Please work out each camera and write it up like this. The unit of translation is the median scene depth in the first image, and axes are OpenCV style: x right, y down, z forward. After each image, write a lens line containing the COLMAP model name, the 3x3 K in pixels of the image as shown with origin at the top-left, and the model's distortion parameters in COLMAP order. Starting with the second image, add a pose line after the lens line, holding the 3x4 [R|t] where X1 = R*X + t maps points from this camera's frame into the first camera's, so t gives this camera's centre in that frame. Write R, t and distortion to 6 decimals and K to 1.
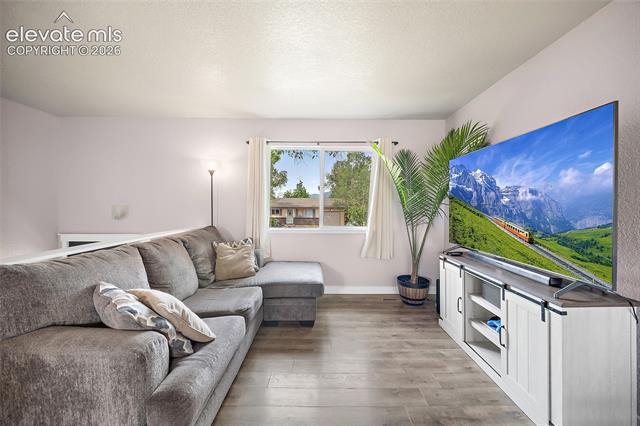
lens RADIAL K [[254.1, 0, 321.4], [0, 254.1, 208.6], [0, 0, 1]] dist [0.000205, 0.000282]
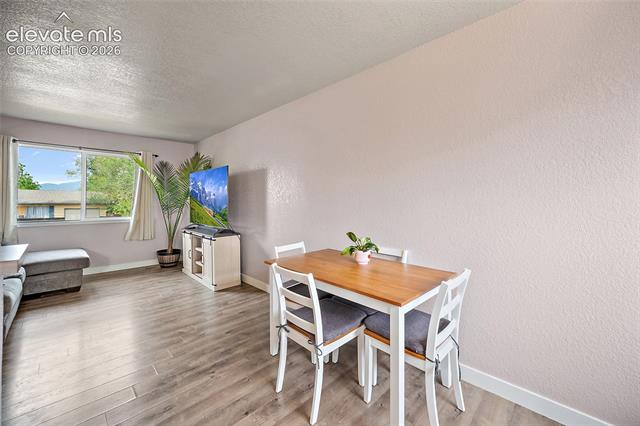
lens RADIAL K [[258.0, 0, 321.1], [0, 258.0, 201.5], [0, 0, 1]] dist [0.001485, 0.000037]
pose [[0.708847, -0.002641, 0.705357, -0.113860], [0.009012, 0.999945, -0.005313, 0.015077], [-0.705305, 0.010123, 0.708832, -1.104893]]
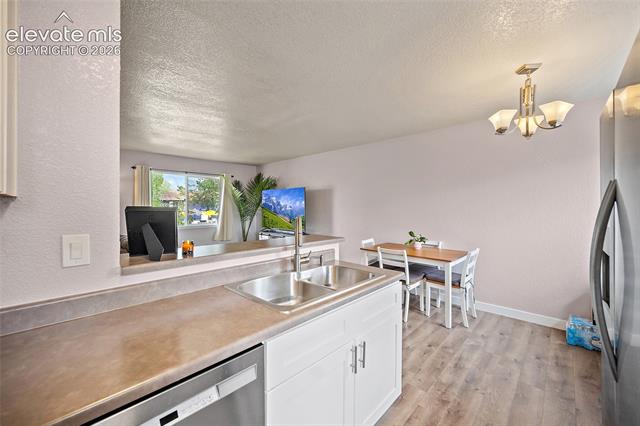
lens RADIAL K [[254.1, 0, 321.4], [0, 254.1, 208.6], [0, 0, 1]] dist [0.000205, 0.000282]
pose [[0.693678, -0.010109, 0.720215, -0.998578], [0.012627, 0.999919, 0.001873, -0.037958], [-0.720175, 0.007795, 0.693749, -1.247677]]
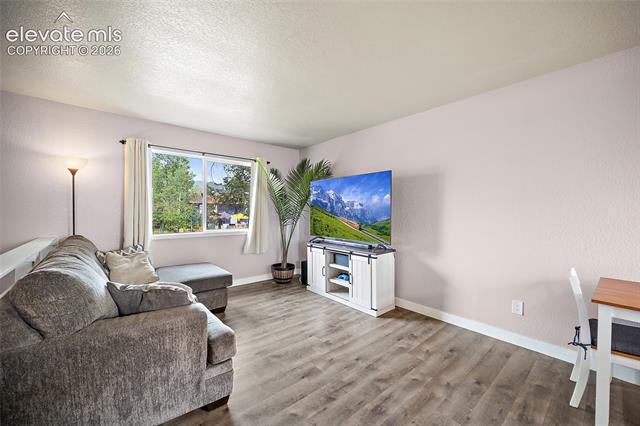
lens RADIAL K [[254.9, 0, 322.6], [0, 254.9, 214.7], [0, 0, 1]] dist [0.000041, -0.000070]
pose [[0.759818, -0.009141, 0.650072, -0.584809], [0.005713, 0.999956, 0.007384, -0.001613], [-0.650111, -0.001896, 0.759837, -0.281581]]
